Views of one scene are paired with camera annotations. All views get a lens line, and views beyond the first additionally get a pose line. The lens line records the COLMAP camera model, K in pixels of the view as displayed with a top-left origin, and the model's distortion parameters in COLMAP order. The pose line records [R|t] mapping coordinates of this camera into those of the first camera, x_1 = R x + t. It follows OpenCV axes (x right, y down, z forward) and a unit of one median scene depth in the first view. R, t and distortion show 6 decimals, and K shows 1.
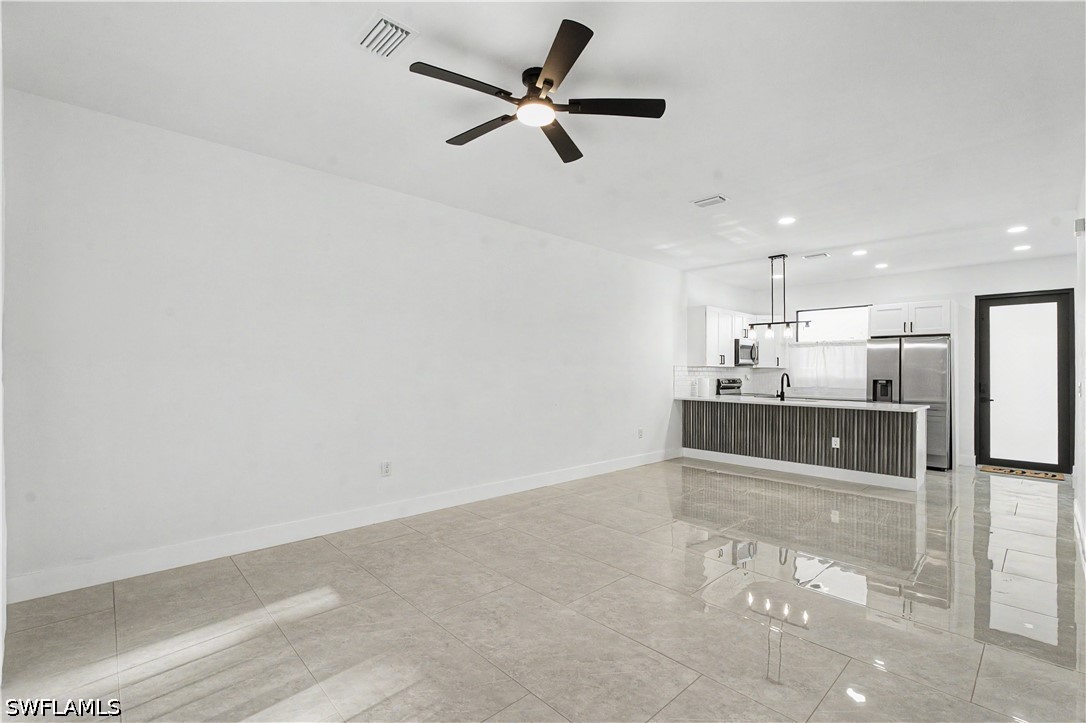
lens RADIAL K [[493.2, 0, 540.5], [0, 493.2, 363.8], [0, 0, 1]] dist [-0.000677, 0.000270]
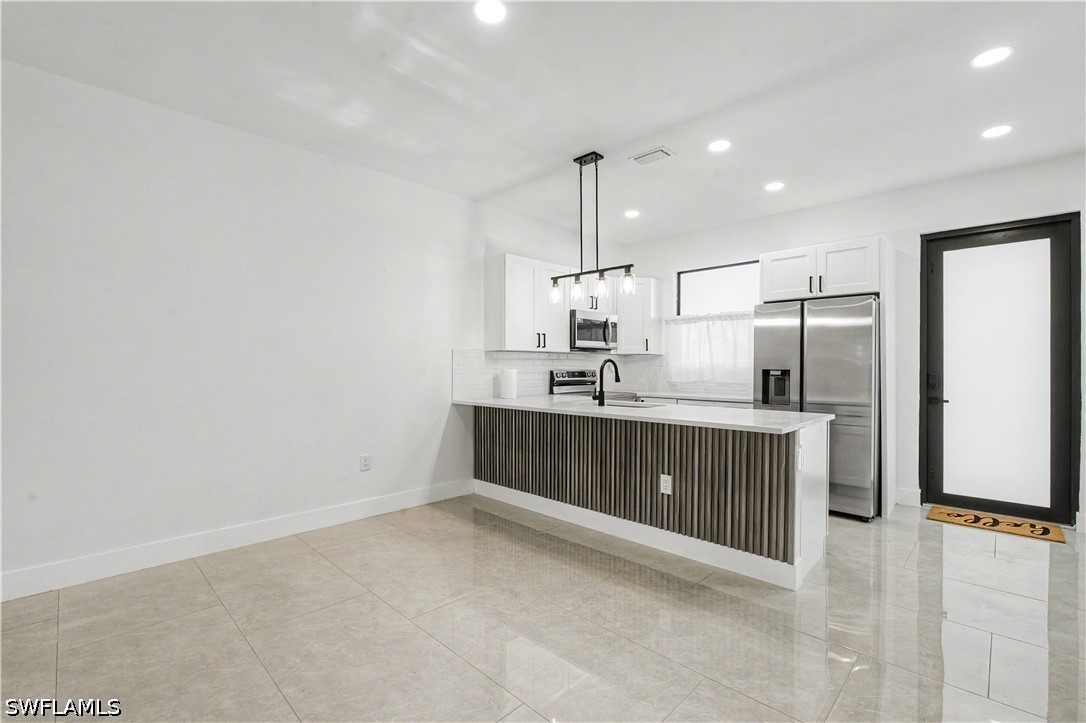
lens RADIAL K [[477.0, 0, 550.6], [0, 477.0, 364.1], [0, 0, 1]] dist [-0.001243, -0.000674]
pose [[0.999322, -0.005920, 0.036341, 0.396376], [0.005568, 0.999937, 0.009784, 0.018544], [-0.036396, -0.009575, 0.999292, 0.418859]]
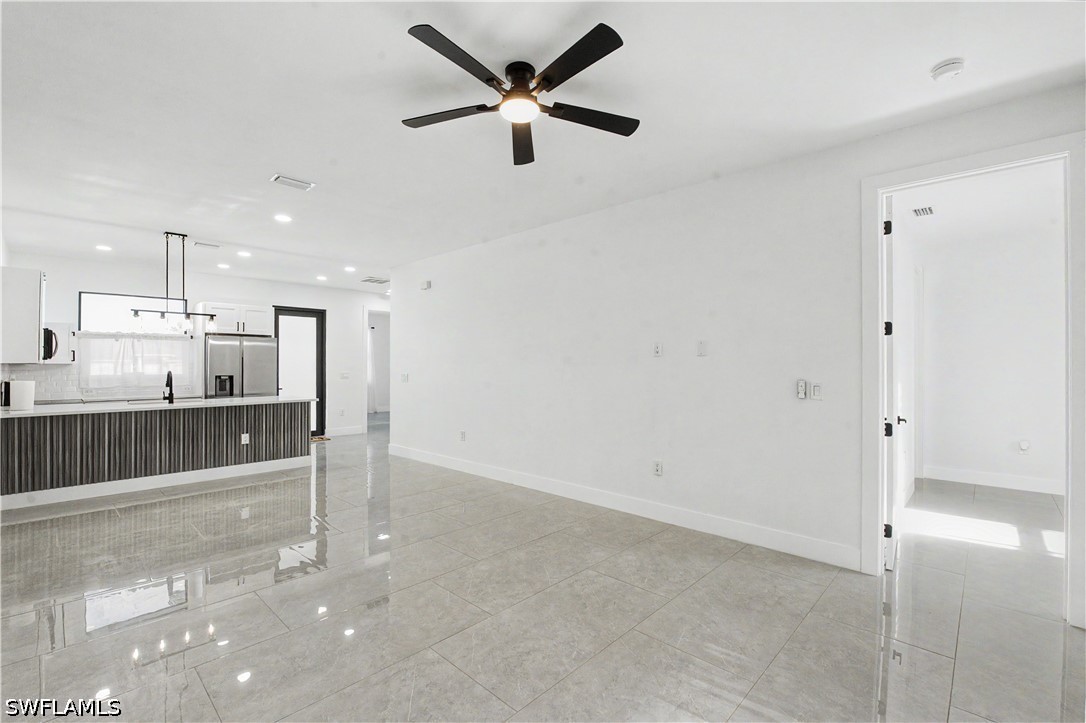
lens RADIAL K [[477.0, 0, 550.6], [0, 477.0, 364.1], [0, 0, 1]] dist [-0.001243, -0.000674]
pose [[-0.065742, -0.007102, 0.997811, -0.363935], [-0.010615, 0.999923, 0.006418, -0.005379], [-0.997780, -0.010169, -0.065812, 0.386334]]
